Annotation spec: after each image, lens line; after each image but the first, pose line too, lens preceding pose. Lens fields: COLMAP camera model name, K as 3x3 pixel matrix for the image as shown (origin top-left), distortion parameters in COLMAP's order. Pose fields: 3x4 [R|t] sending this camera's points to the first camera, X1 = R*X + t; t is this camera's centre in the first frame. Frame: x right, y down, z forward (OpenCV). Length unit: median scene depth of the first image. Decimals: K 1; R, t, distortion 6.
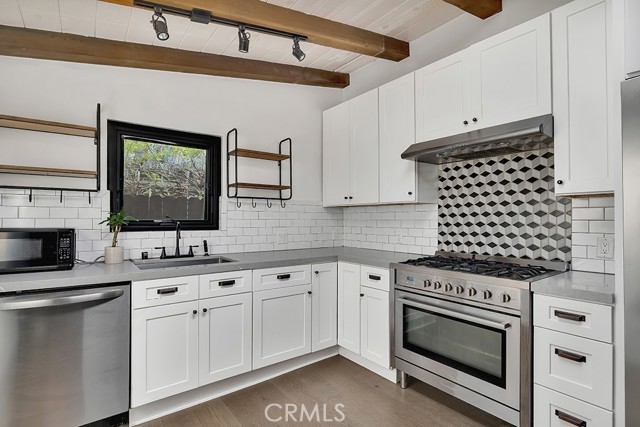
lens RADIAL K [[312.4, 0, 319.2], [0, 312.4, 215.6], [0, 0, 1]] dist [0.000016, 0.000453]
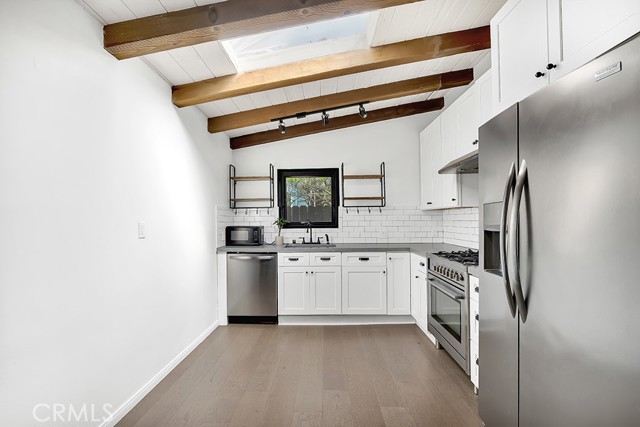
lens RADIAL K [[312.4, 0, 320.6], [0, 312.4, 215.4], [0, 0, 1]] dist [0.000016, 0.000453]
pose [[0.789398, -0.017723, -0.613625, 0.643462], [0.017881, 0.999823, -0.005875, -0.010560], [0.613621, -0.006335, 0.789575, -0.317864]]
